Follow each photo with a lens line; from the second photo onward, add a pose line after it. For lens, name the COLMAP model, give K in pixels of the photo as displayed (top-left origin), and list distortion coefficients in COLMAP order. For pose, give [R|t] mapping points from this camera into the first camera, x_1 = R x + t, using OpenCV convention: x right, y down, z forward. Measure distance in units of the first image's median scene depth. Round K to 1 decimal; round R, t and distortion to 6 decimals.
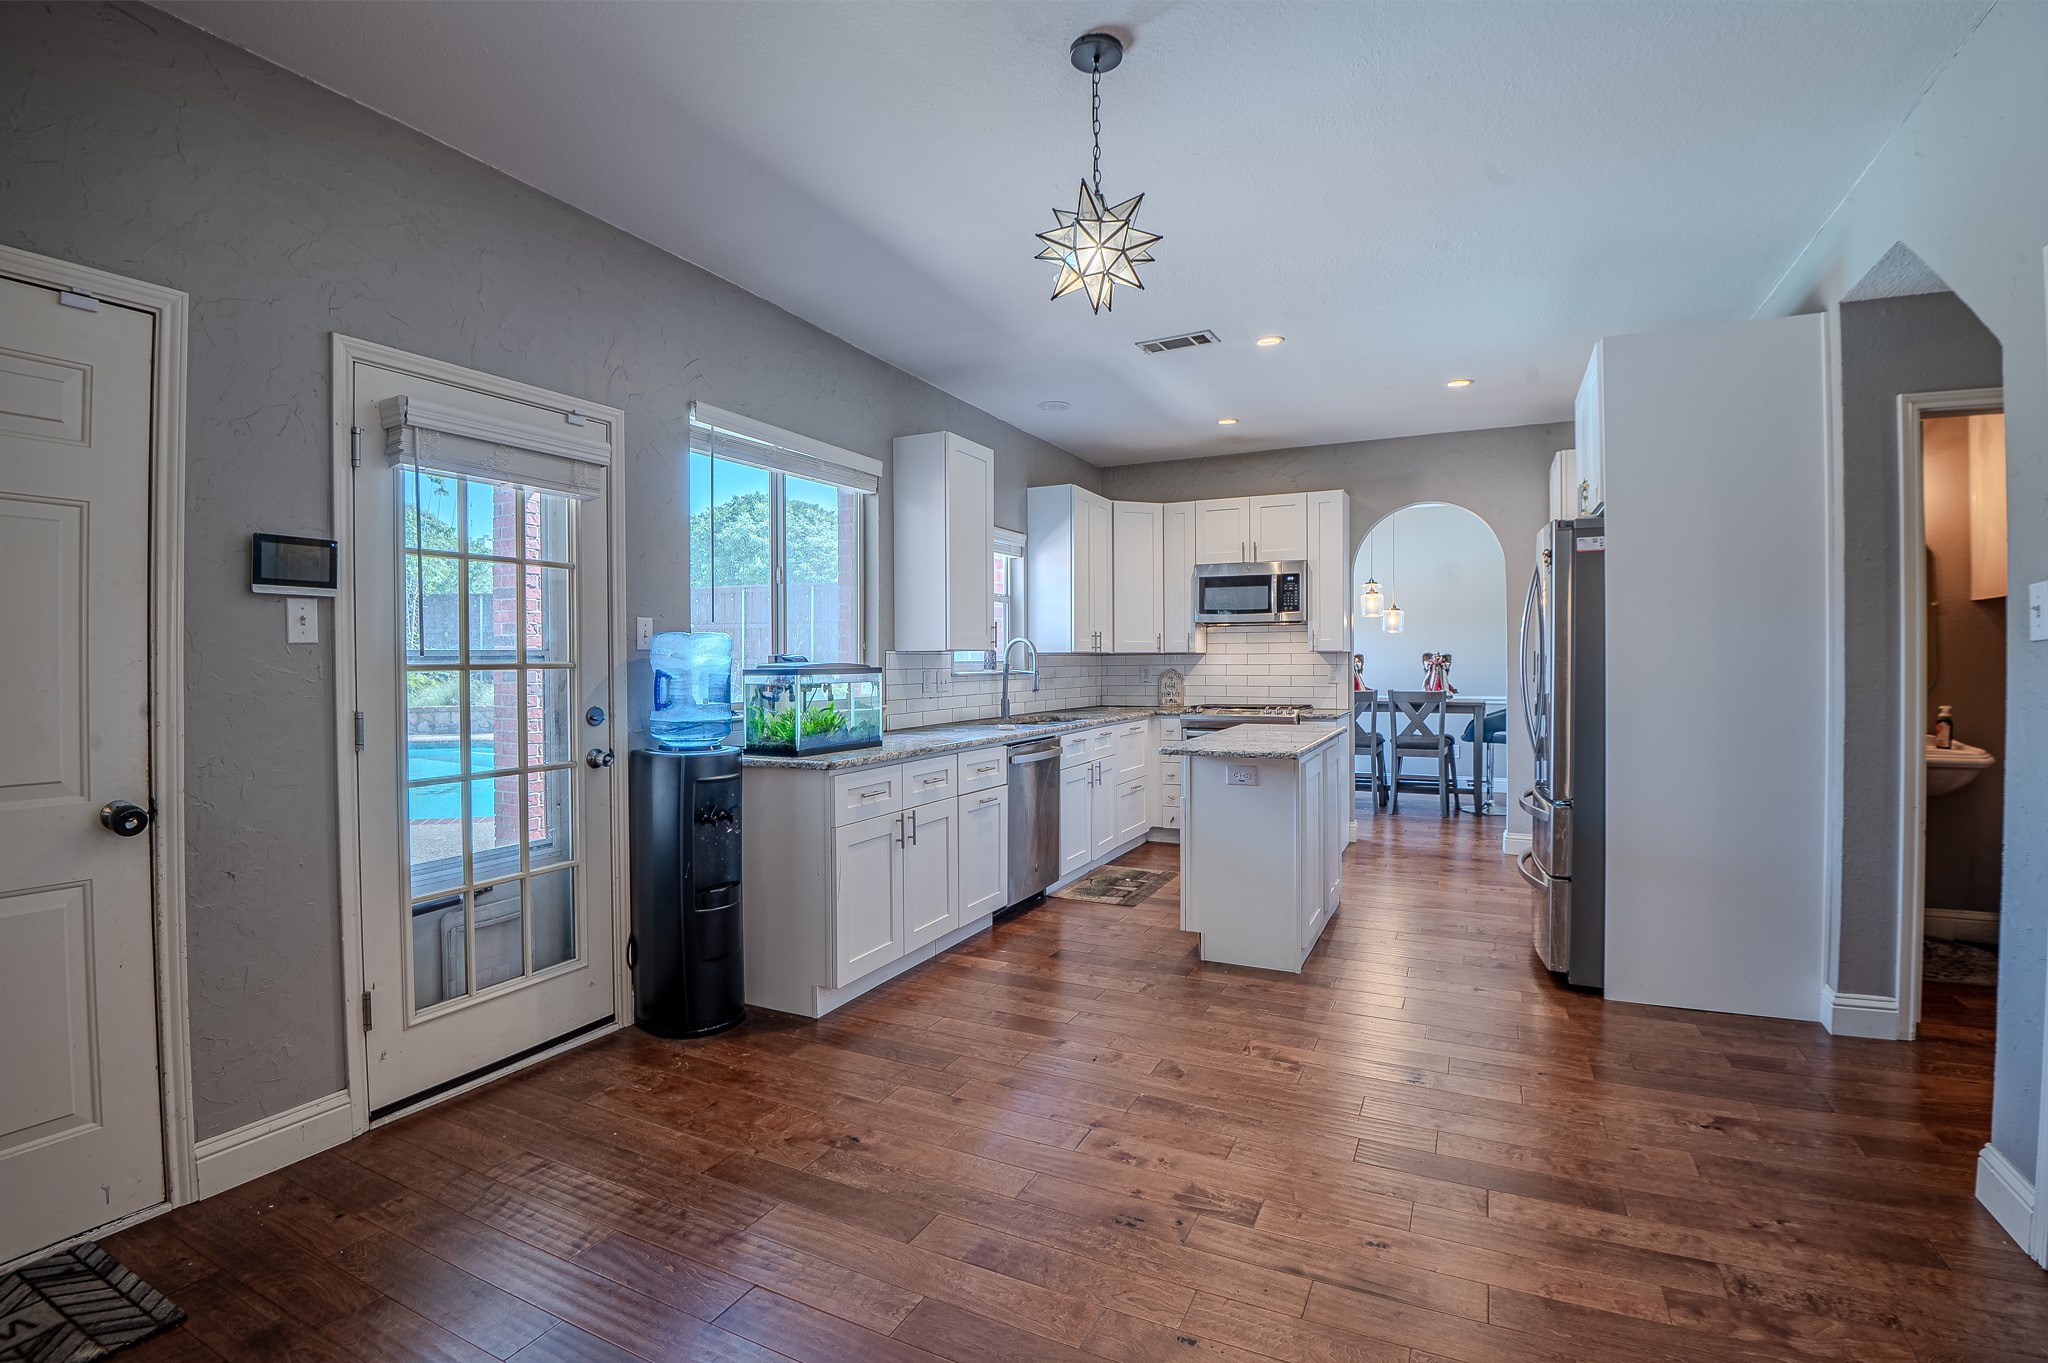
lens RADIAL K [[936.9, 0, 1029.7], [0, 936.9, 667.1], [0, 0, 1]] dist [-0.031960, -0.006995]
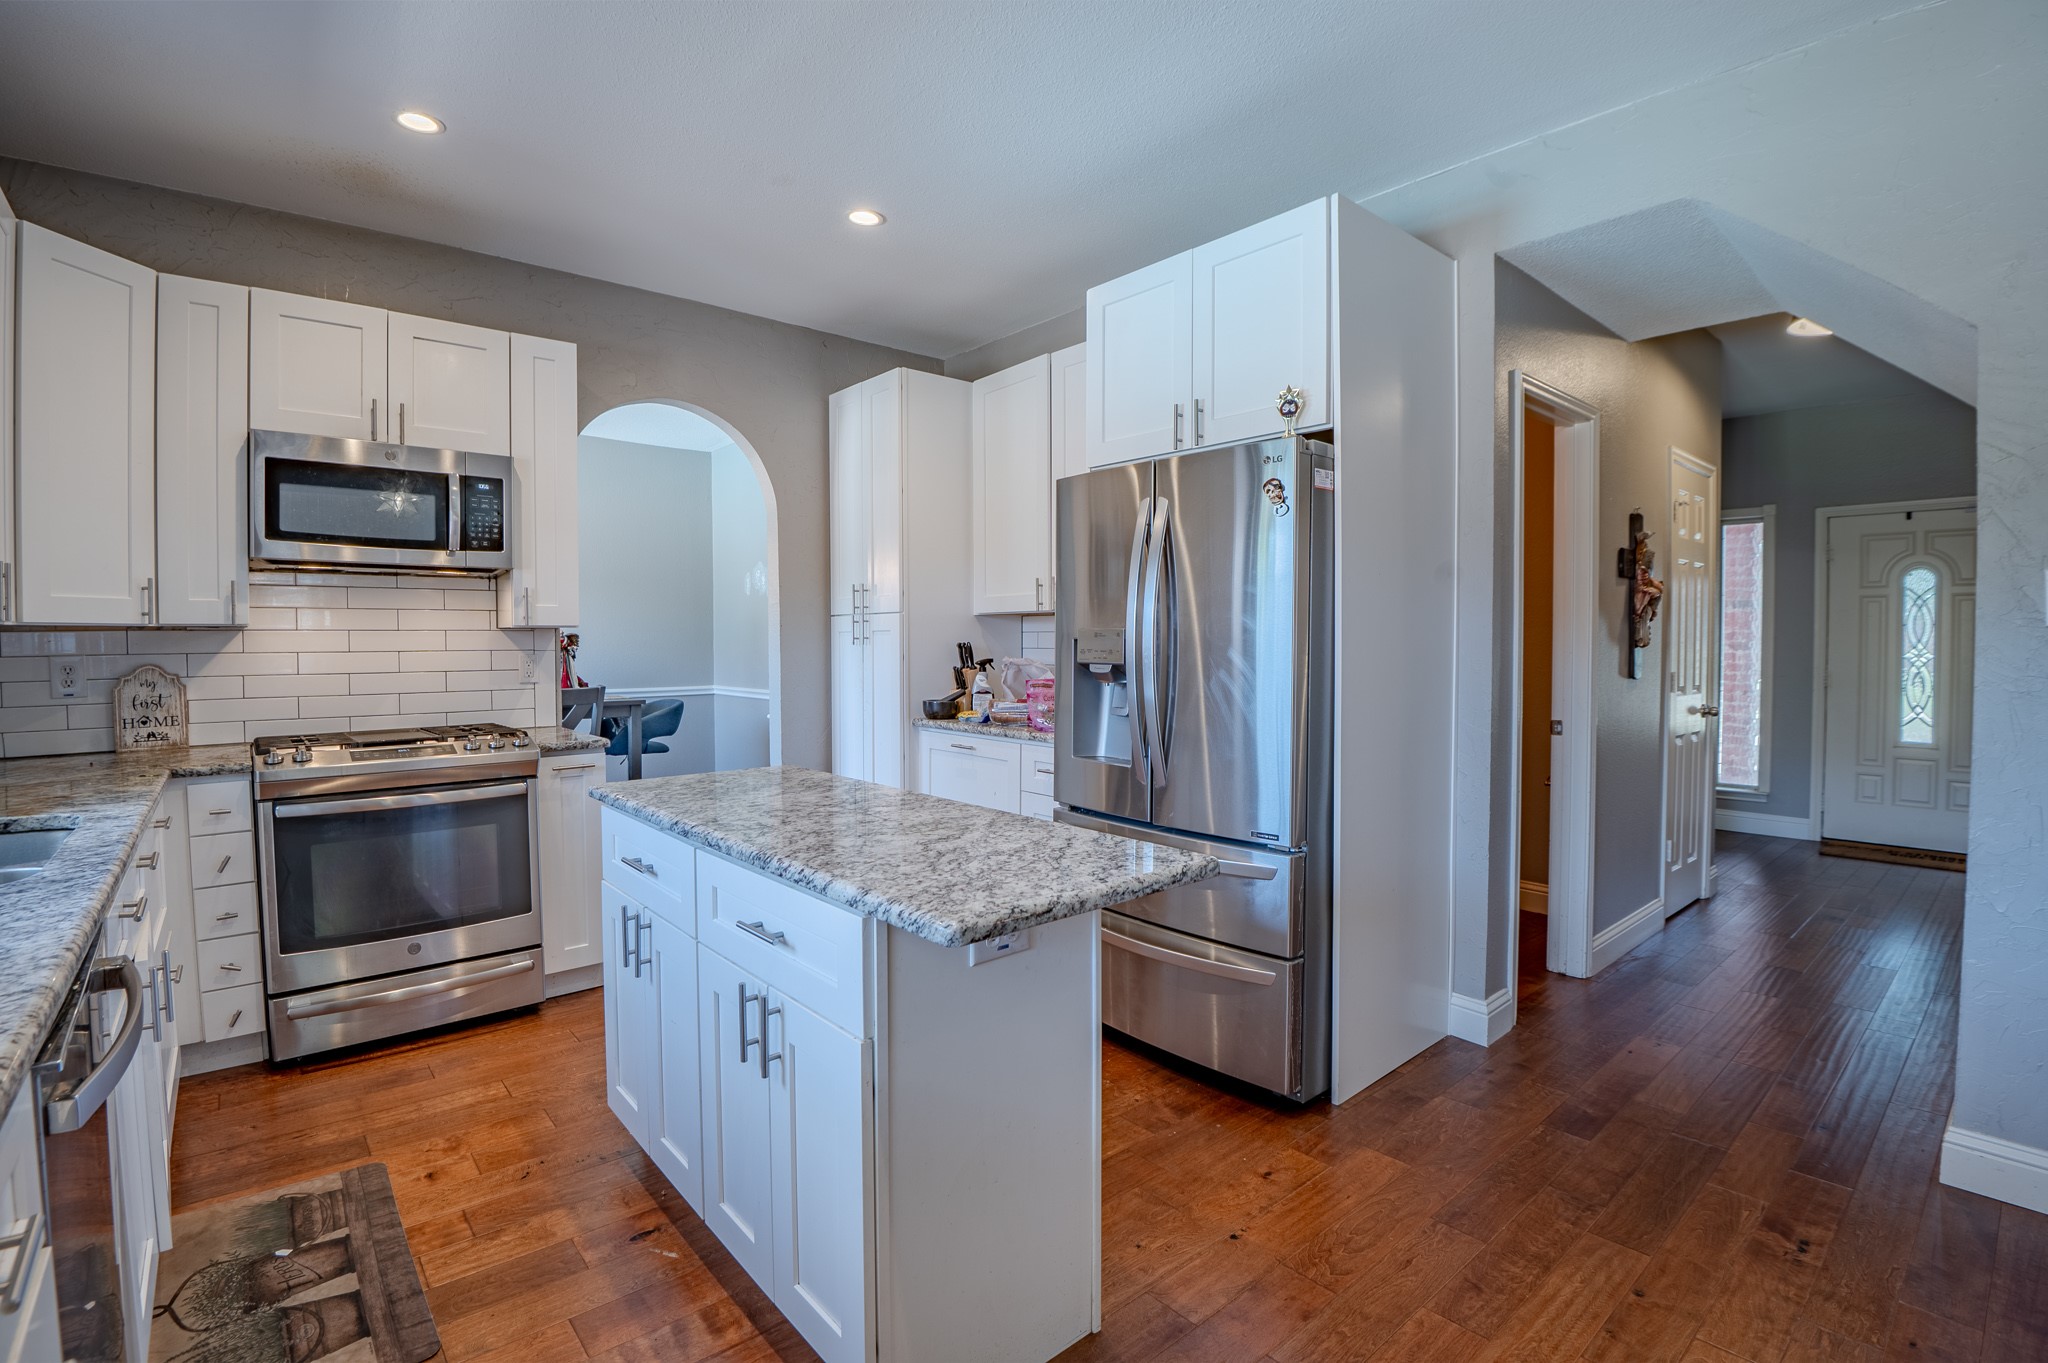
lens RADIAL K [[936.9, 0, 1022.2], [0, 936.9, 668.1], [0, 0, 1]] dist [-0.031960, -0.006995]
pose [[0.398011, -0.025128, 0.917036, -0.143016], [0.005873, 0.999674, 0.024843, -0.007550], [-0.917362, -0.004502, 0.398029, 0.922125]]
